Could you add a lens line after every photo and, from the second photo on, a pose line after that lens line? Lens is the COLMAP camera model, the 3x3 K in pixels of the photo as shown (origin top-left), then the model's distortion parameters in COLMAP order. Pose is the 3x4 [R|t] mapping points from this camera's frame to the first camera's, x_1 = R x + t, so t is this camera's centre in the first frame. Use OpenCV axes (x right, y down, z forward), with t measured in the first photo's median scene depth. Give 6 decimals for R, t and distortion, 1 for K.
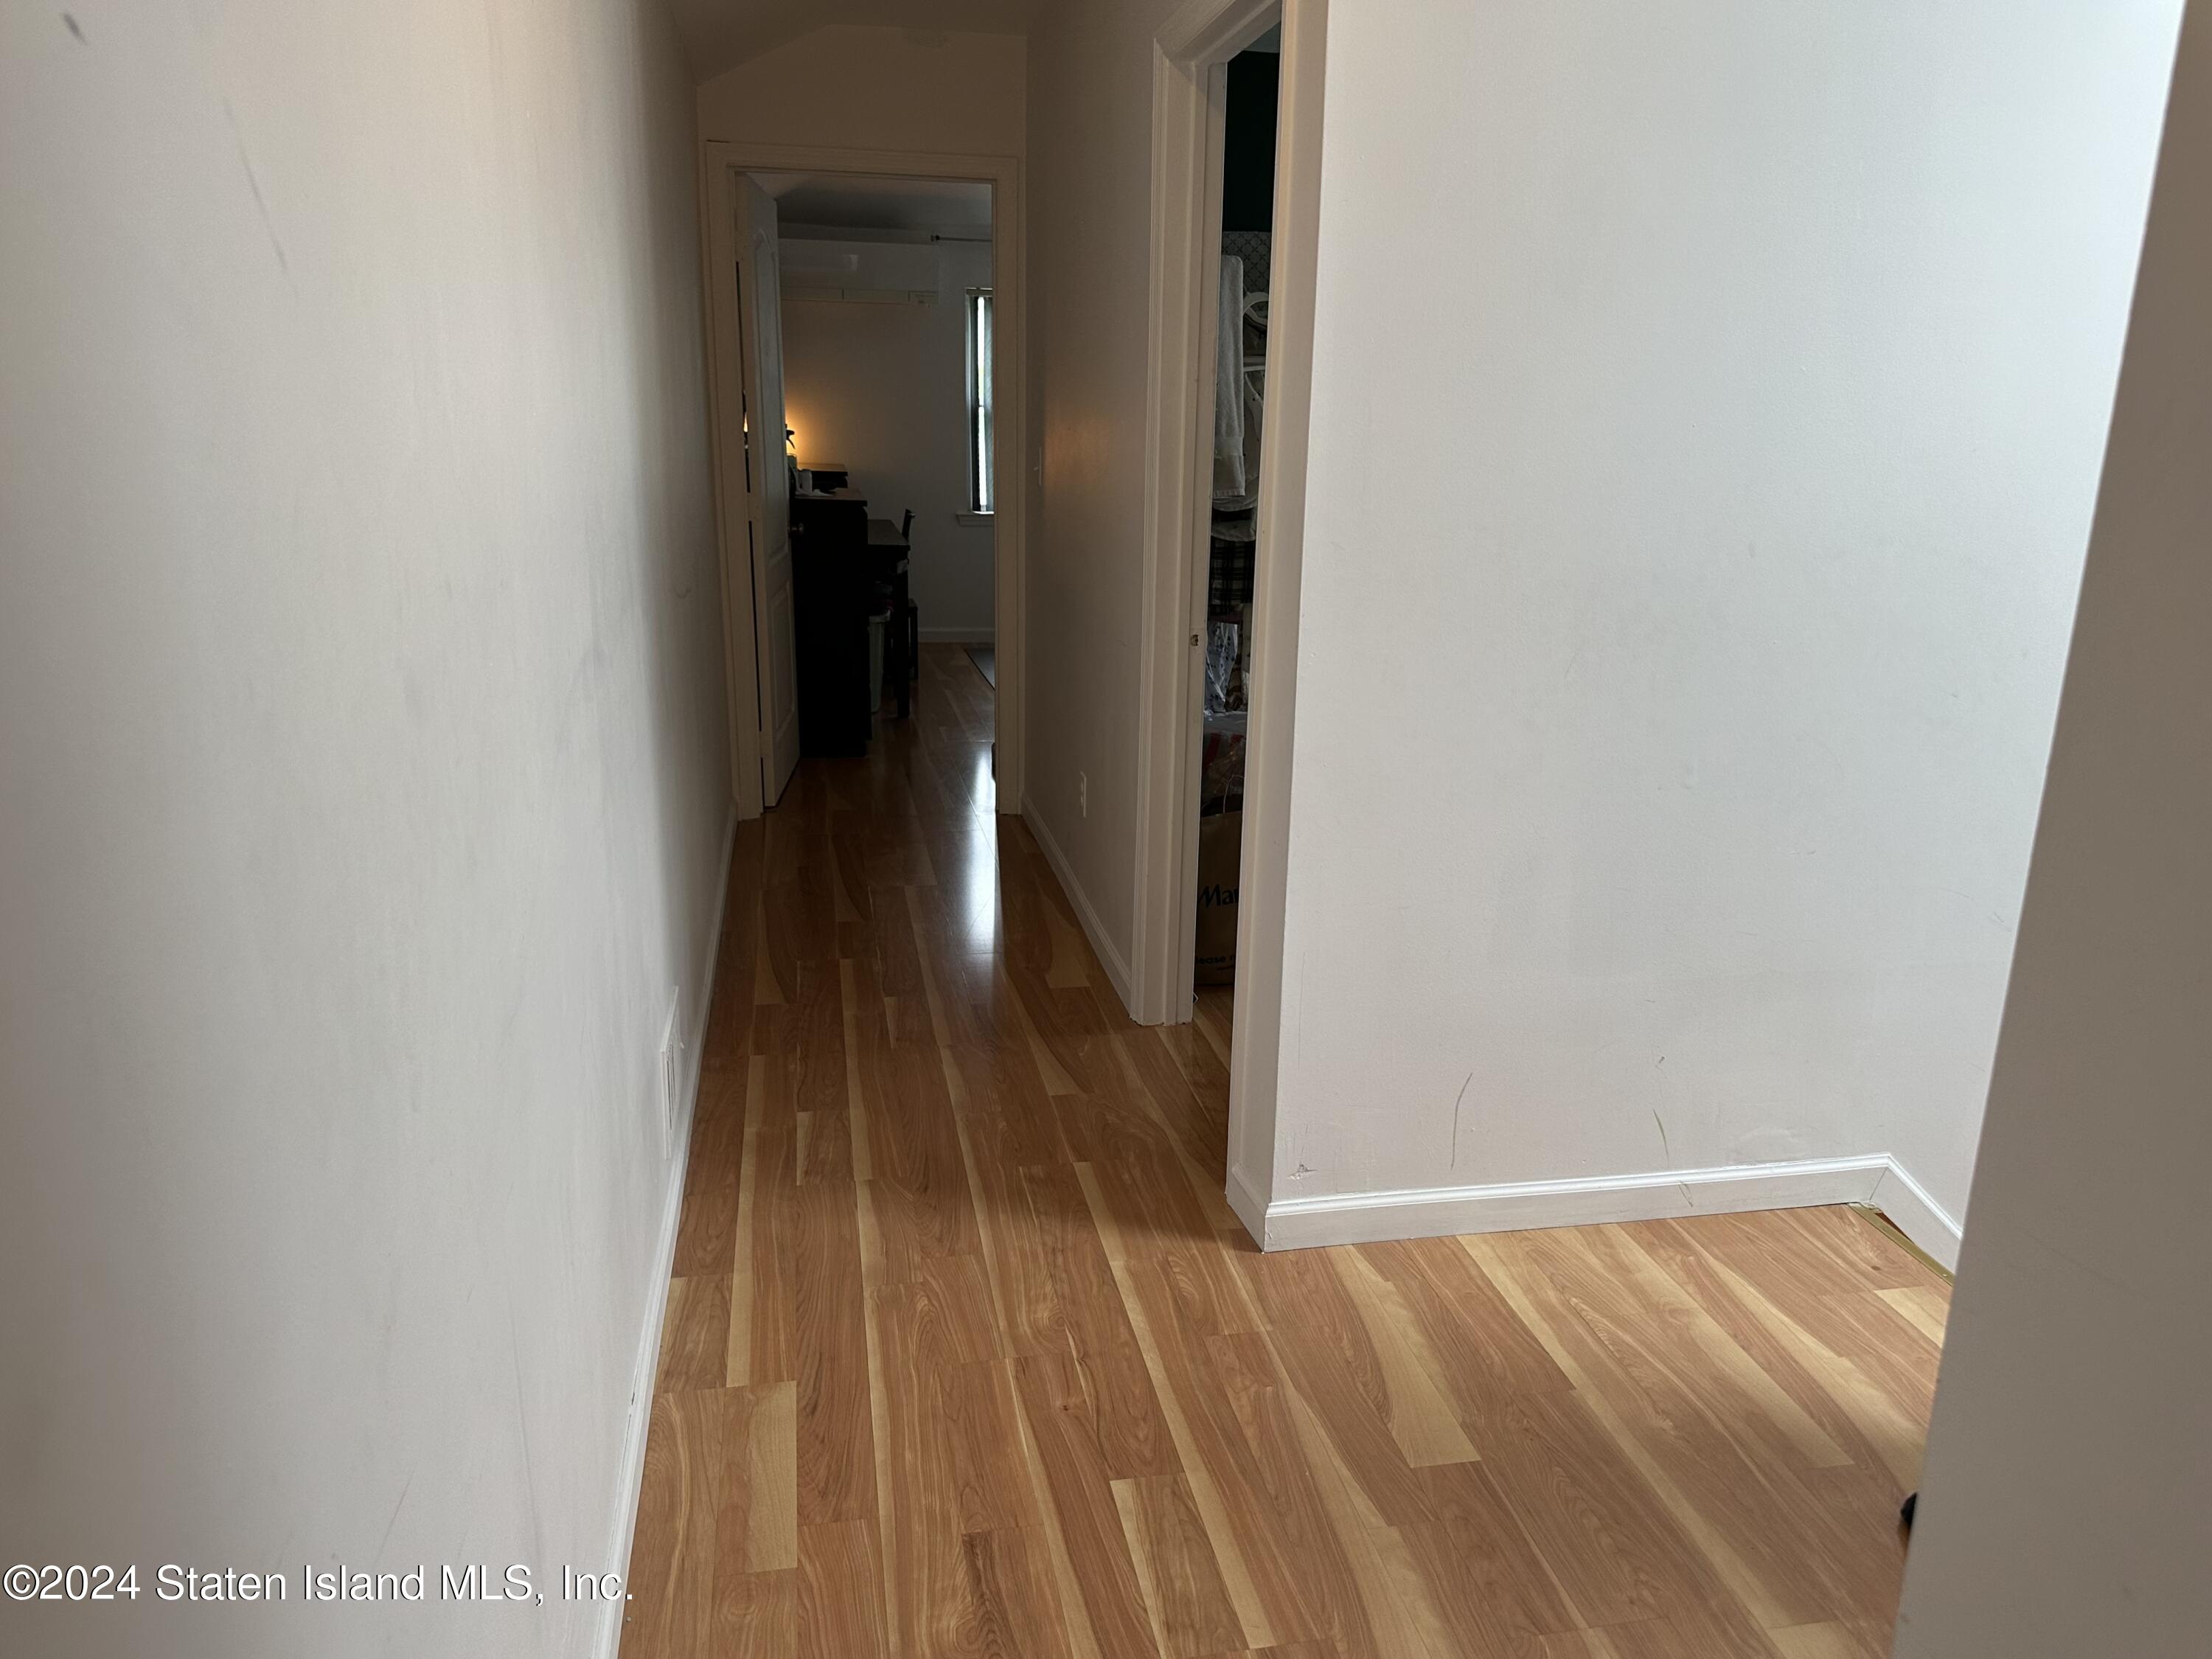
lens RADIAL K [[1594.2, 0, 1115.8], [0, 1594.2, 838.7], [0, 0, 1]] dist [0.075414, -0.133595]
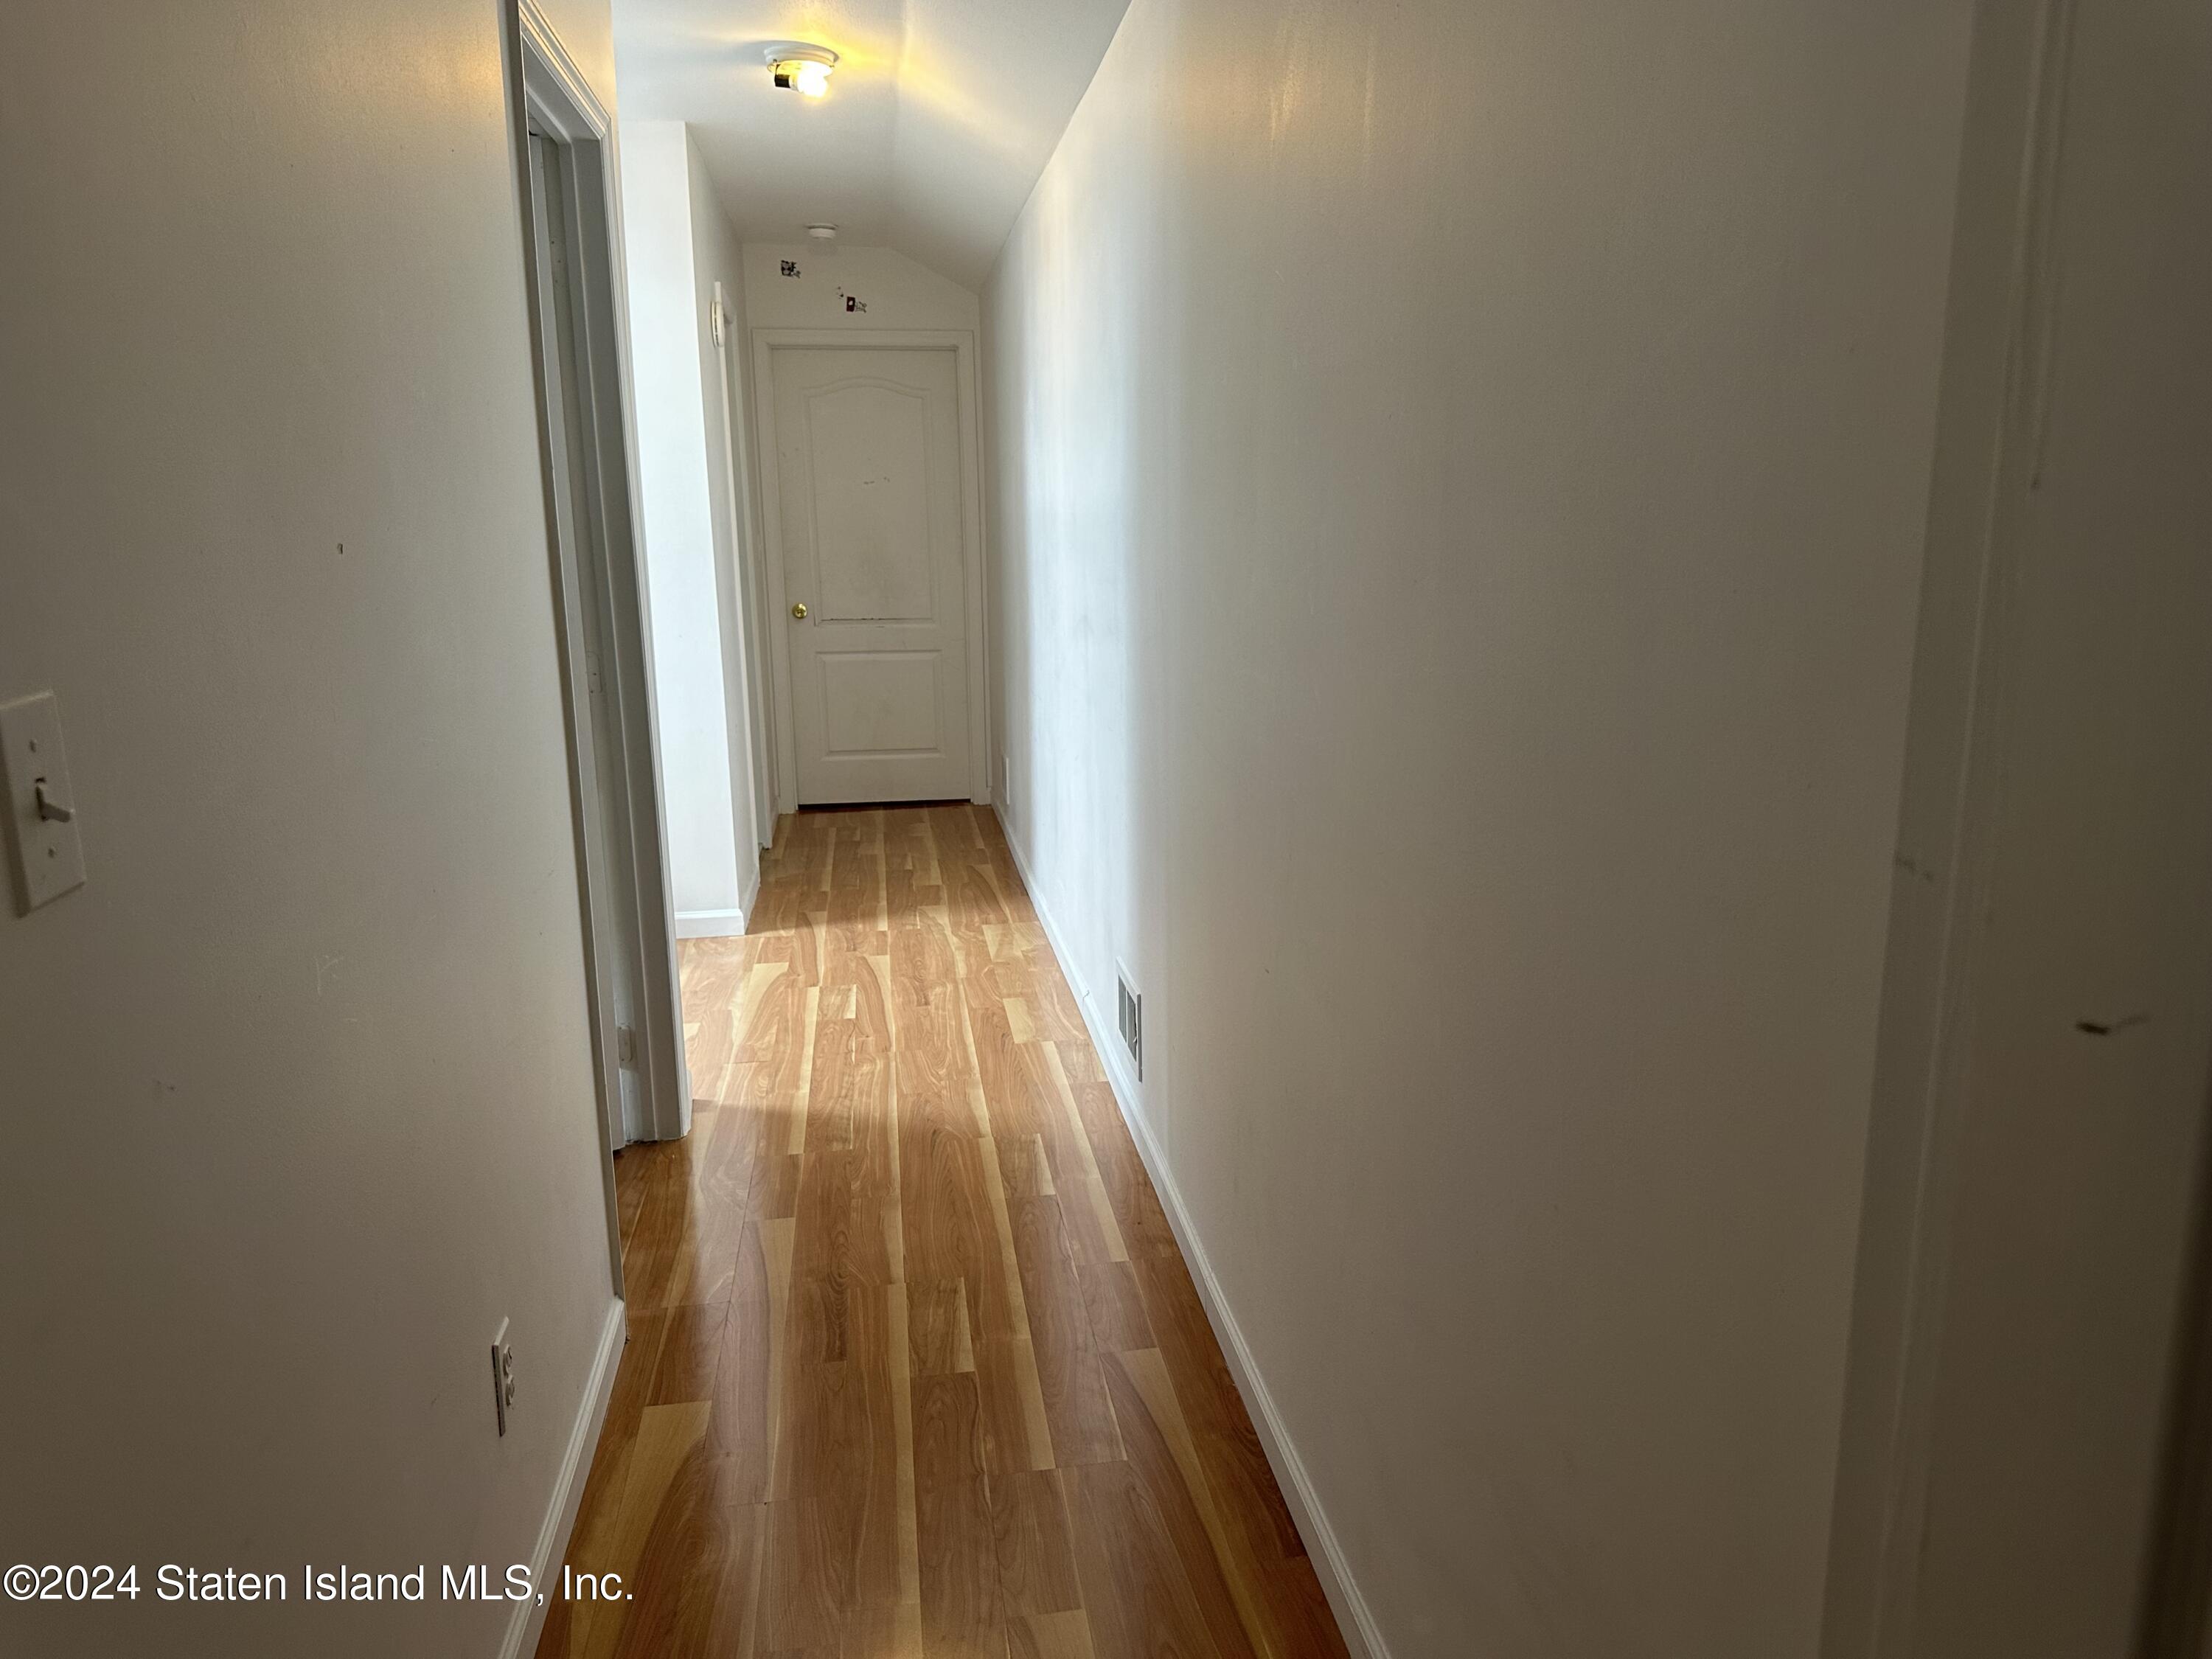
lens RADIAL K [[1594.2, 0, 1115.8], [0, 1594.2, 838.7], [0, 0, 1]] dist [0.075414, -0.133595]
pose [[-0.999003, -0.028798, 0.034118, -0.318590], [-0.010412, 0.893368, 0.449204, -0.578100], [-0.043416, 0.448401, -0.892777, 2.162854]]
